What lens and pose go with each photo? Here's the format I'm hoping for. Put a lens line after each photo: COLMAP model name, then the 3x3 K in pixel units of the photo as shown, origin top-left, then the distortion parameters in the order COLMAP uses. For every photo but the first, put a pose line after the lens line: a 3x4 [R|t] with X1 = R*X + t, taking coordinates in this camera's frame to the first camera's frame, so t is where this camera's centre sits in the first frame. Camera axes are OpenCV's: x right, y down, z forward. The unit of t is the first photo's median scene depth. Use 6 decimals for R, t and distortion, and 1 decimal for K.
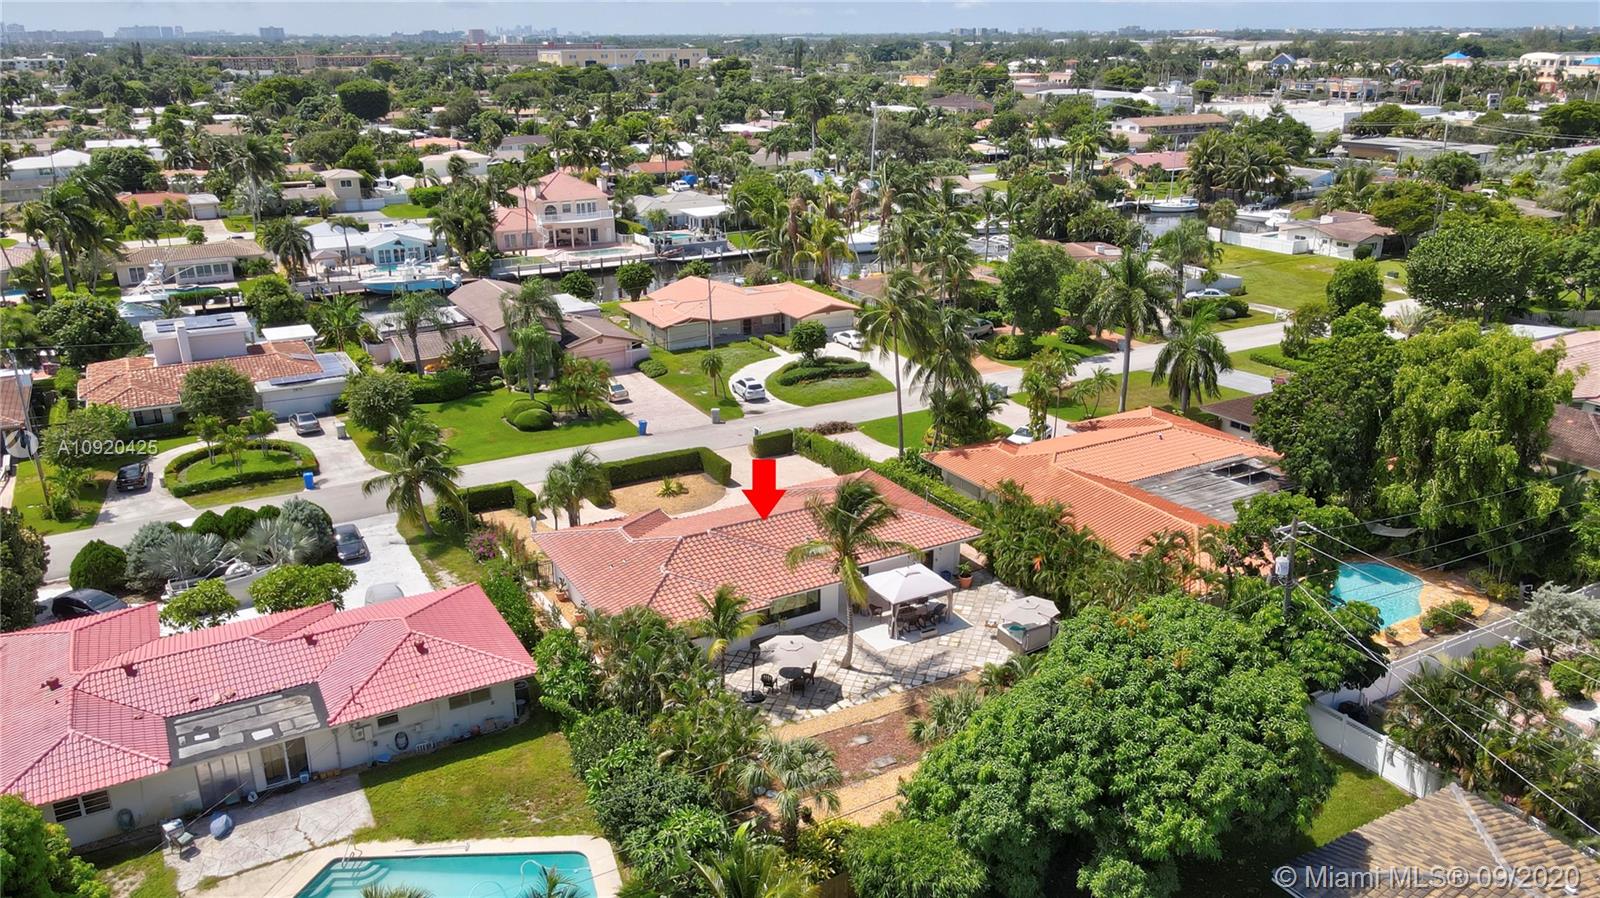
lens RADIAL K [[1120.8, 0, 800.0], [0, 1120.8, 449.0], [0, 0, 1]] dist [-0.025143, 0.049159]
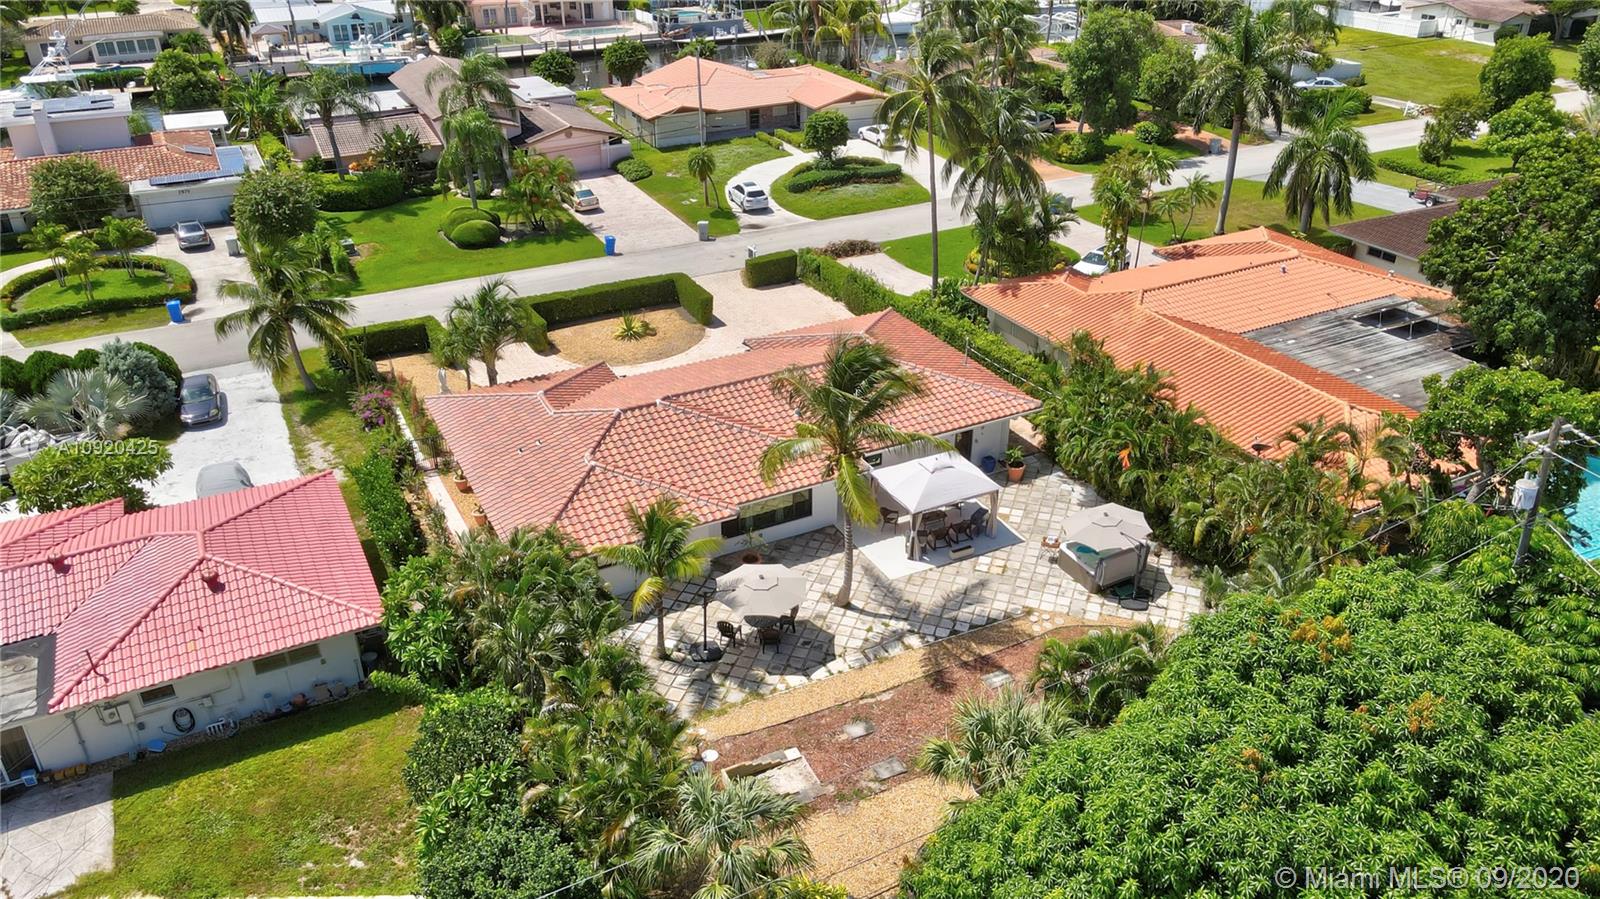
lens RADIAL K [[1120.8, 0, 800.0], [0, 1120.8, 449.5], [0, 0, 1]] dist [-0.025143, 0.049159]
pose [[0.999356, 0.018000, -0.031051, 0.025593], [-0.012497, 0.985524, 0.169074, -0.014822], [0.033645, -0.168577, 0.985114, 0.238474]]
